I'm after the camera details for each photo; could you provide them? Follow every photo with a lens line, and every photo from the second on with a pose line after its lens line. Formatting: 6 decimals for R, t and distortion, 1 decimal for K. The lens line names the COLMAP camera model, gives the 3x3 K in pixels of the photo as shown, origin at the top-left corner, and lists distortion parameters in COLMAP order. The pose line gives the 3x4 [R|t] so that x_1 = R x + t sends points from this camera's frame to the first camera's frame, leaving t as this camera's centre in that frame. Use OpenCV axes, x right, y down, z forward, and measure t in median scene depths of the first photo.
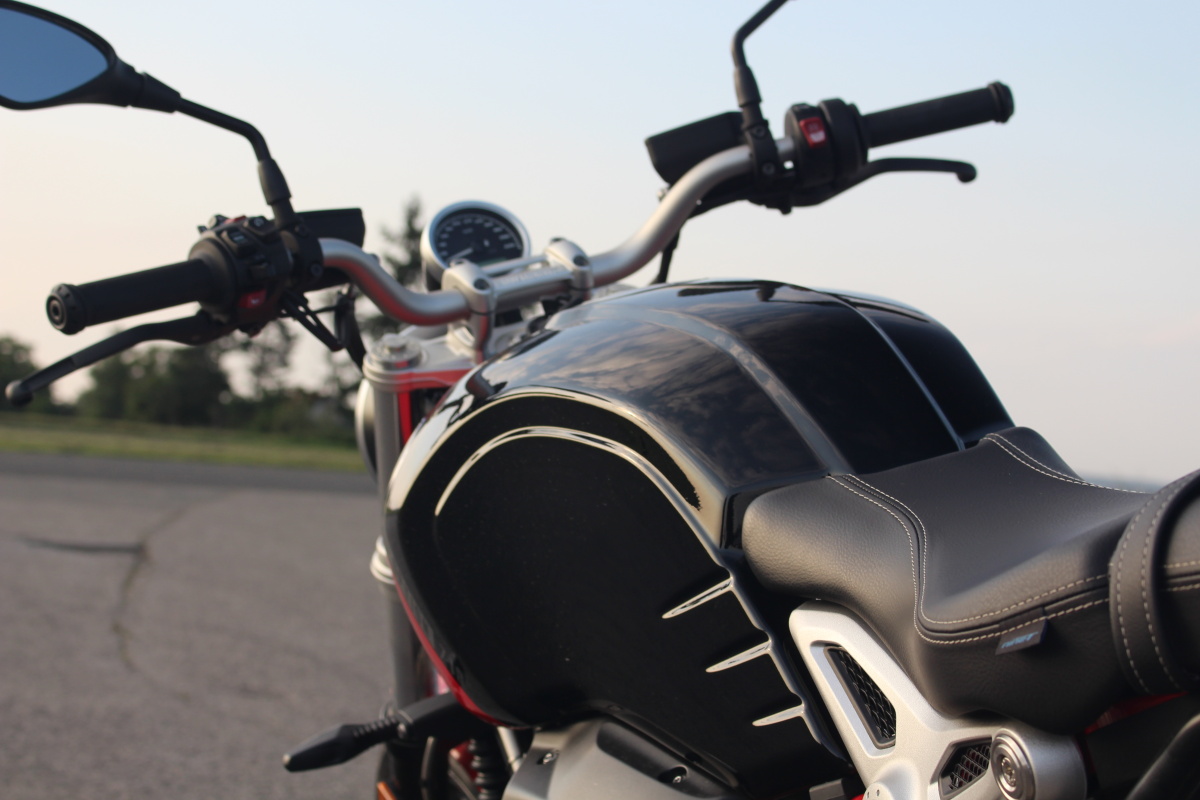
lens RADIAL K [[2315.1, 0, 599.7], [0, 2315.1, 399.0], [0, 0, 1]] dist [0.093025, 0.000000]
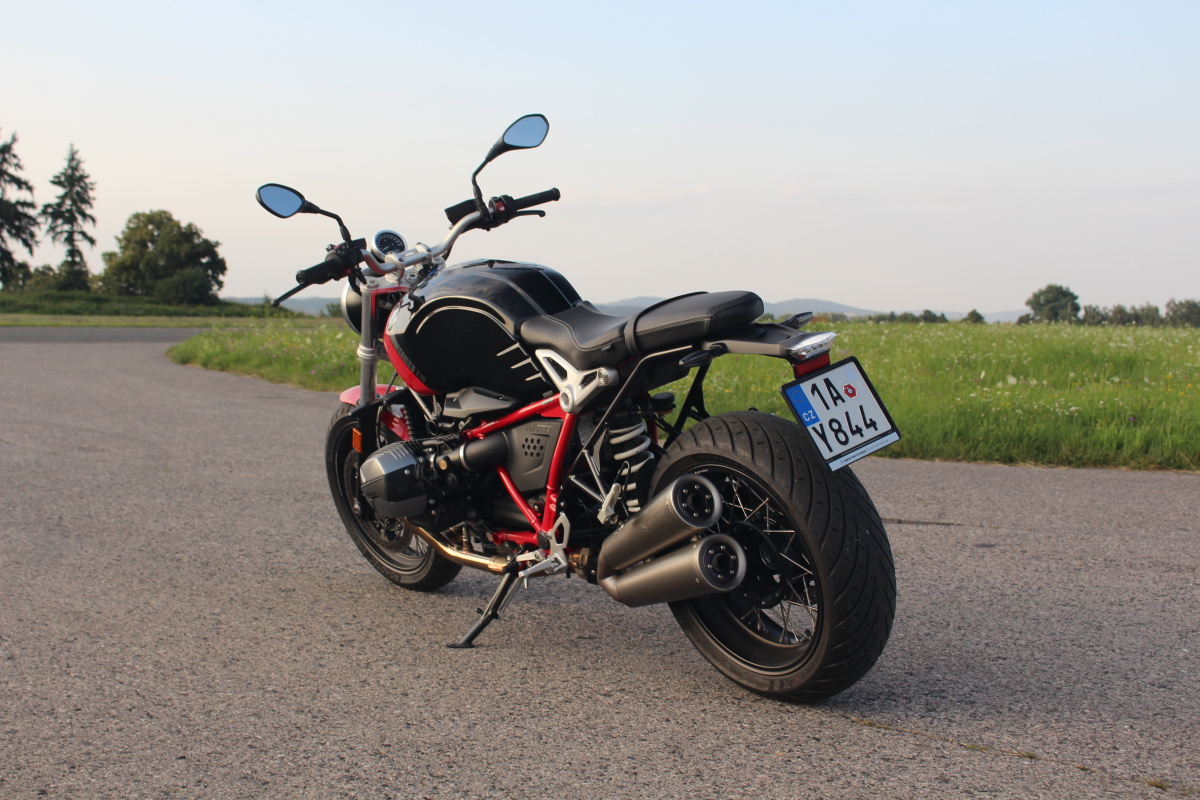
lens RADIAL K [[999.9, 0, 599.2], [0, 999.9, 400.6], [0, 0, 1]] dist [-0.007124, -0.000510]
pose [[0.967222, -0.070830, 0.243854, -0.174113], [0.041107, 0.991318, 0.124892, -0.024109], [-0.250583, -0.110774, 0.961737, -0.504601]]
